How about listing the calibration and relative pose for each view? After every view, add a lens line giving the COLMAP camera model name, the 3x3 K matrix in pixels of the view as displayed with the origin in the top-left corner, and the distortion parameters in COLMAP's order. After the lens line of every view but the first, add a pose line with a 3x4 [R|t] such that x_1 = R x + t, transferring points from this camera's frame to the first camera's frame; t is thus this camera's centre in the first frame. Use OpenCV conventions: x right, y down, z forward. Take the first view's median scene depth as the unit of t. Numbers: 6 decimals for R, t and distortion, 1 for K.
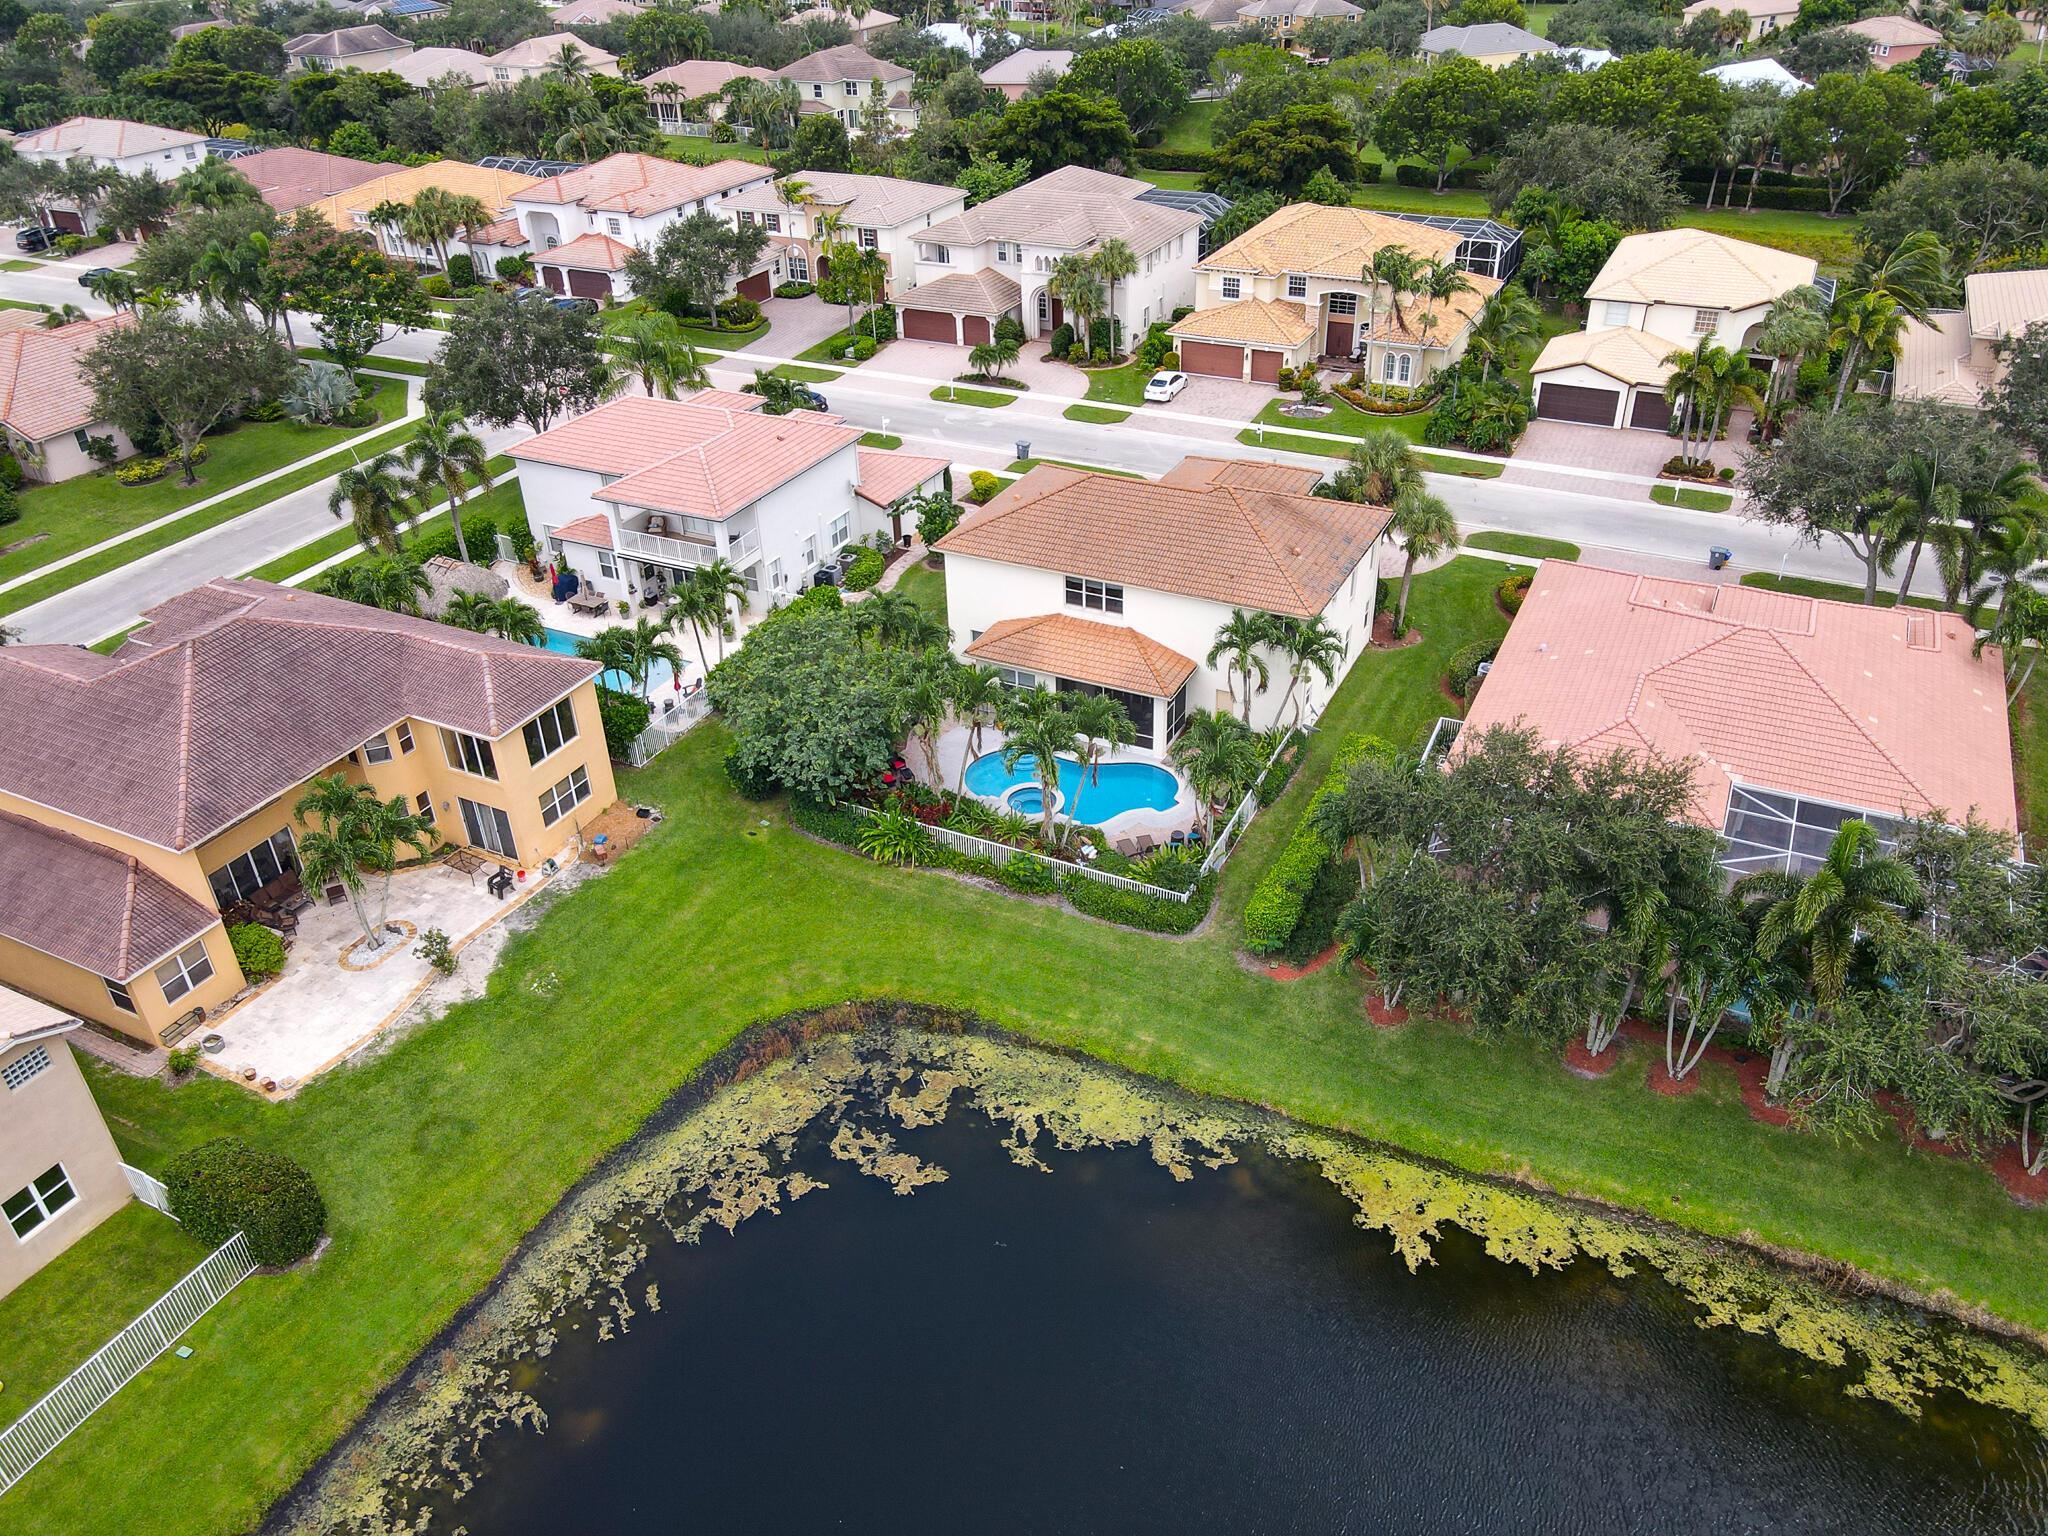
lens RADIAL K [[1490.9, 0, 1019.6], [0, 1490.9, 763.0], [0, 0, 1]] dist [-0.036906, 0.083612]
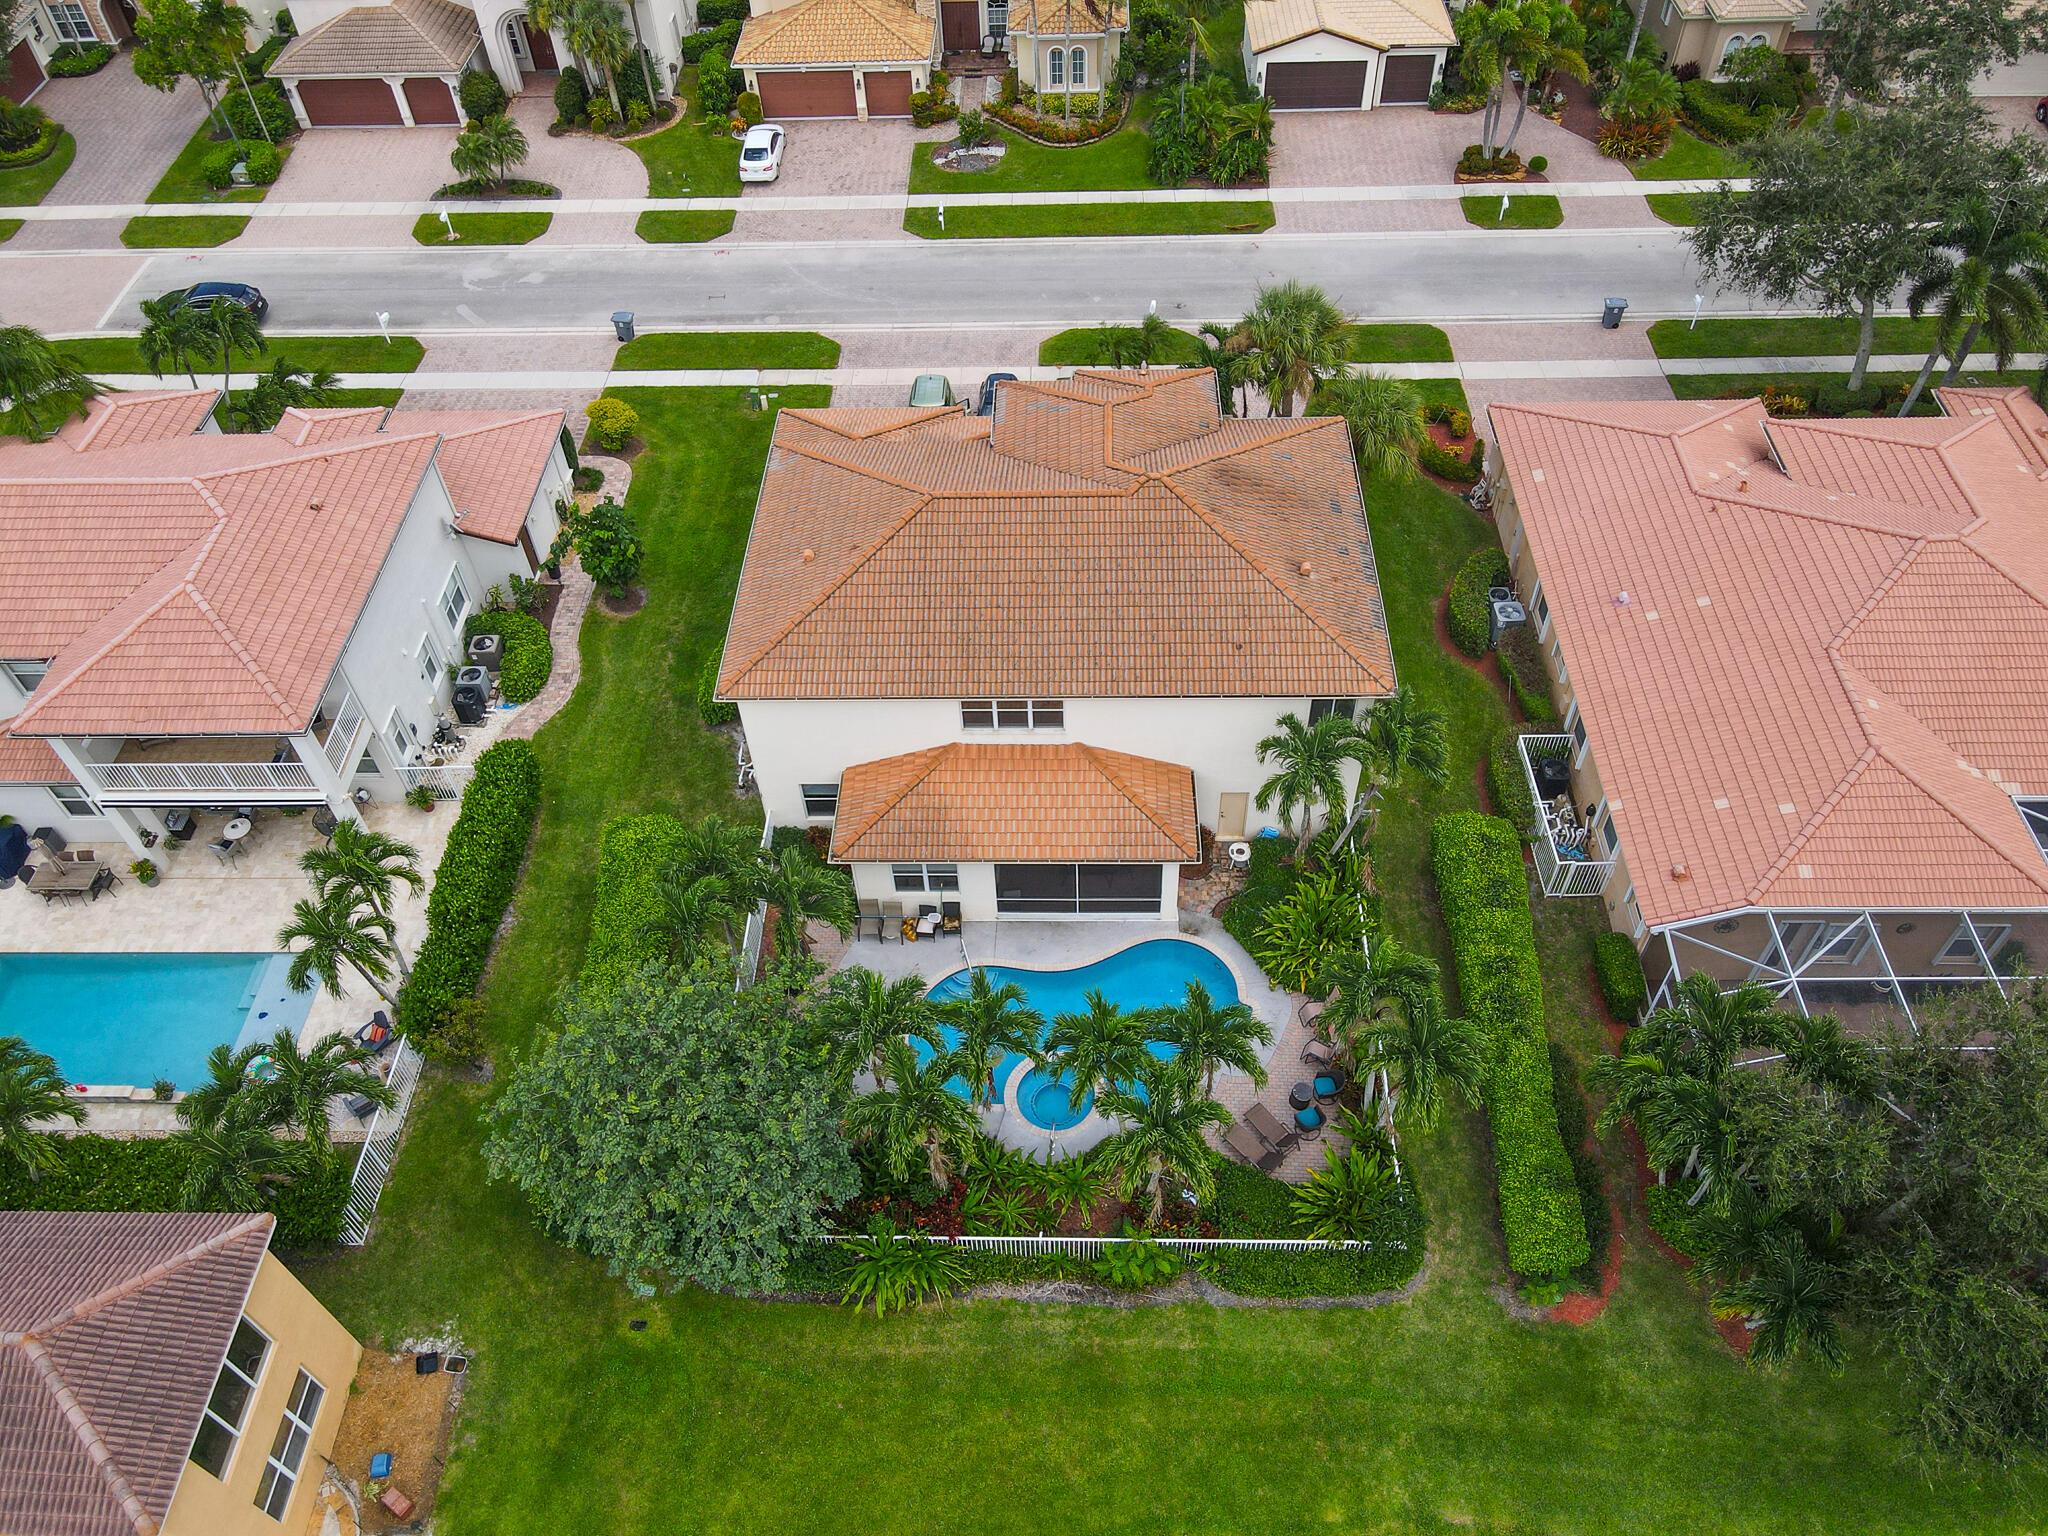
lens RADIAL K [[1490.8, 0, 1019.6], [0, 1490.8, 766.1], [0, 0, 1]] dist [-0.001195, 0.010005]
pose [[0.904776, -0.321064, 0.279817, -0.142062], [0.234023, 0.923742, 0.303206, -0.308733], [-0.355828, -0.208850, 0.910916, 0.474976]]
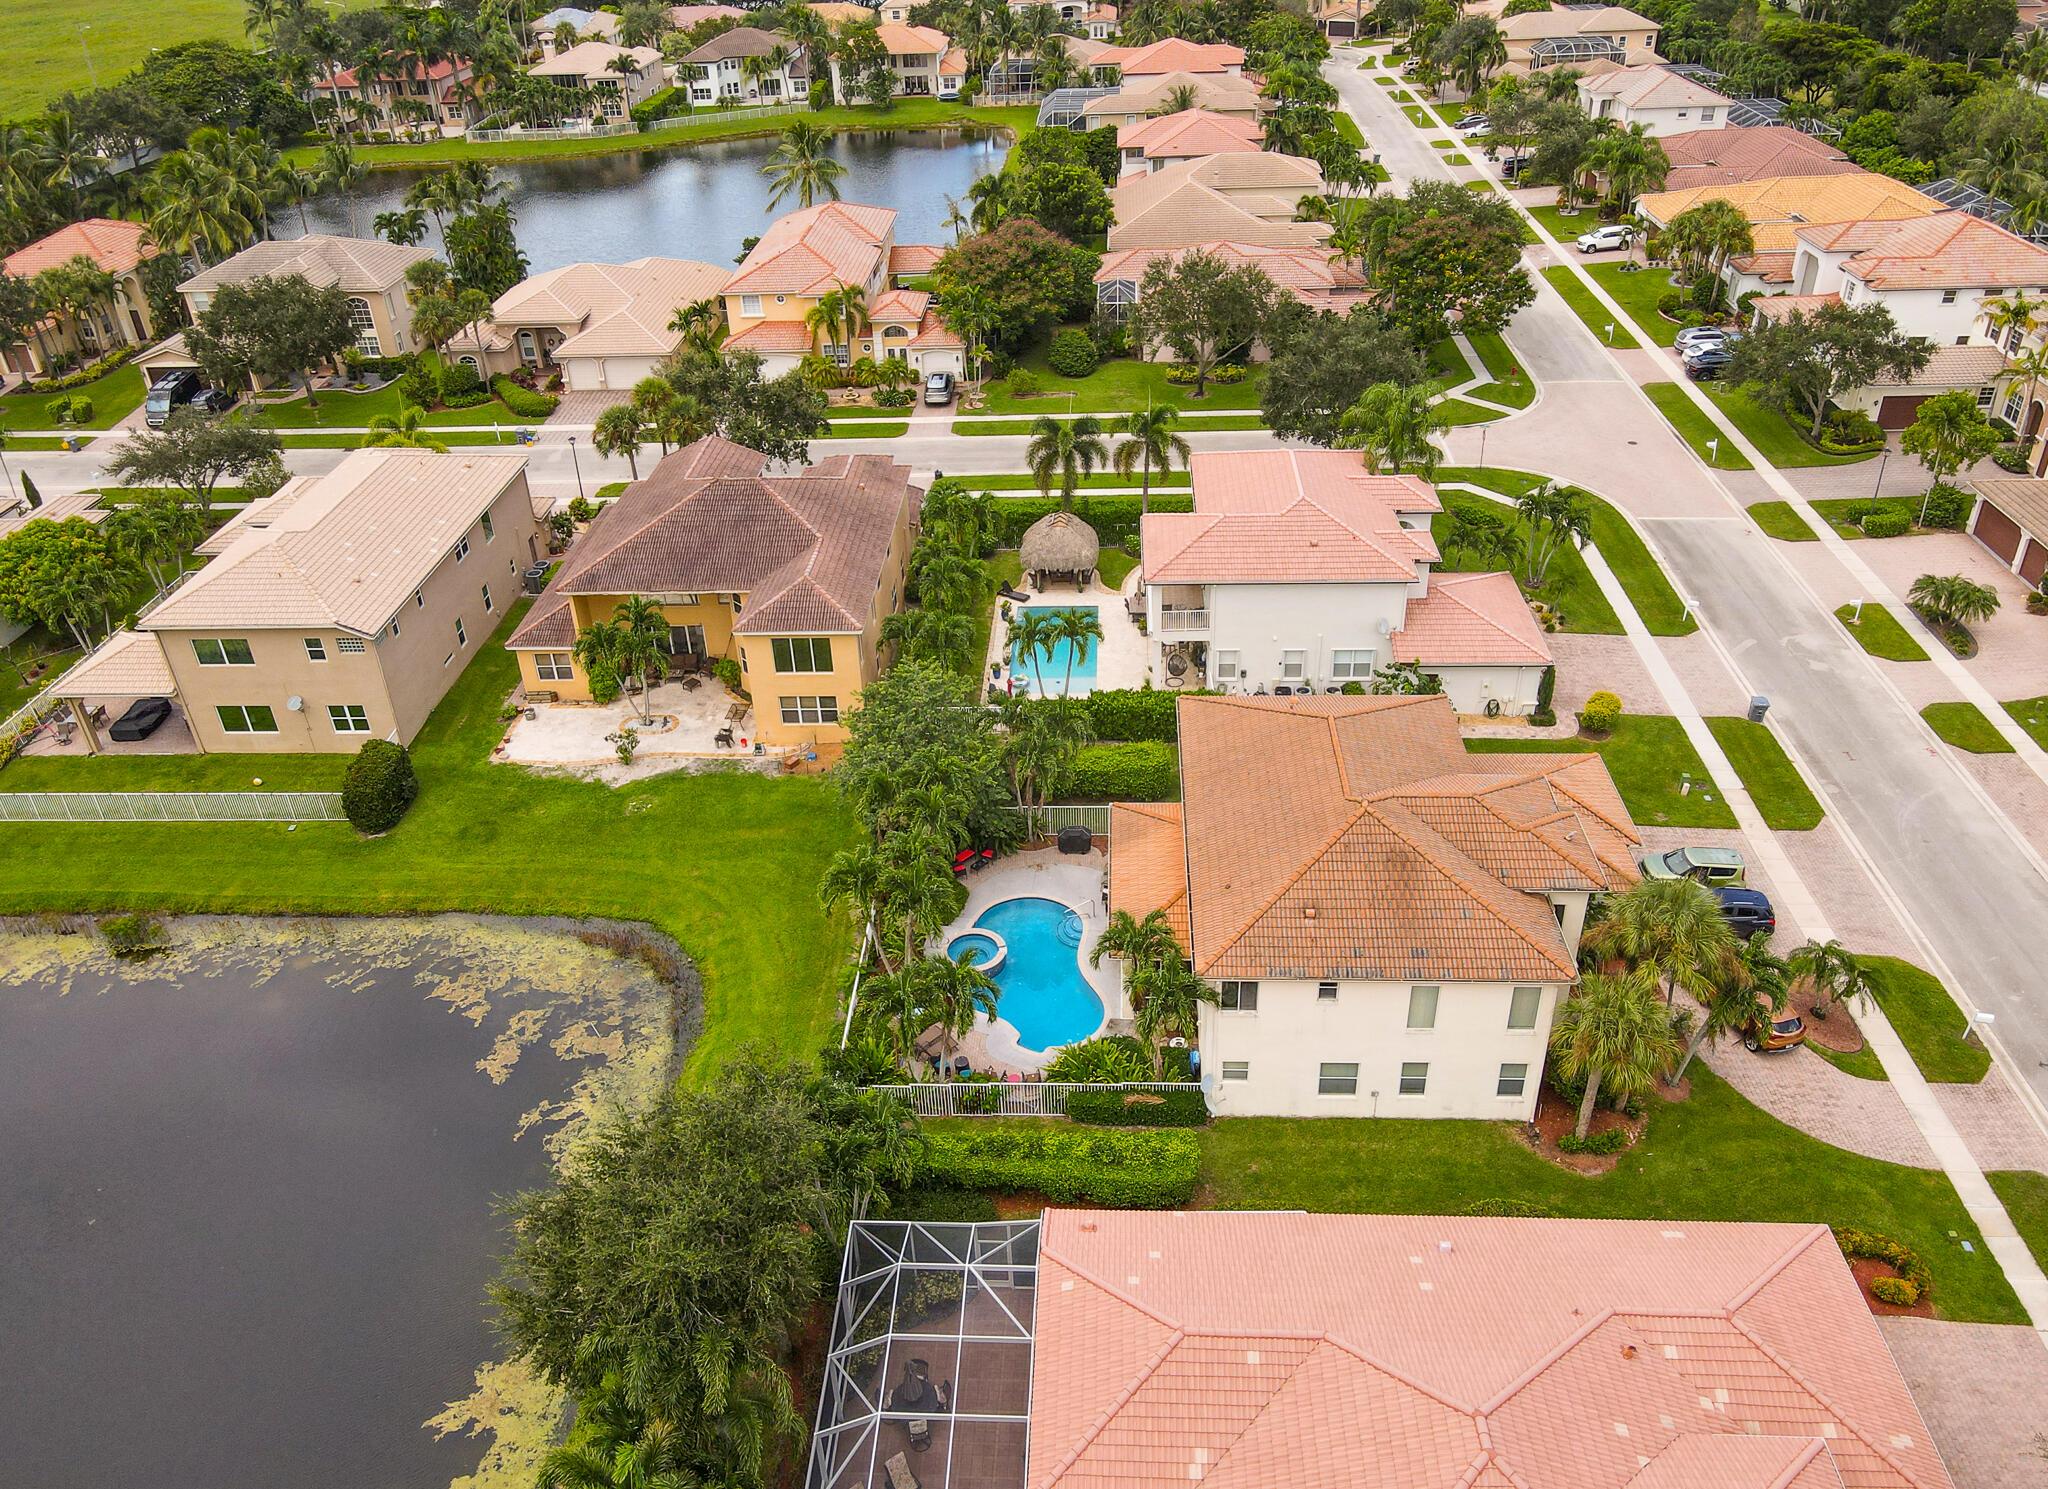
lens RADIAL K [[1519.4, 0, 1024.0], [0, 1519.4, 744.5], [0, 0, 1]] dist [0.002531, 0.000472]
pose [[0.406536, 0.496070, -0.767231, 0.735698], [-0.467408, 0.834469, 0.291877, -0.401843], [0.785021, 0.239951, 0.571108, 0.445530]]
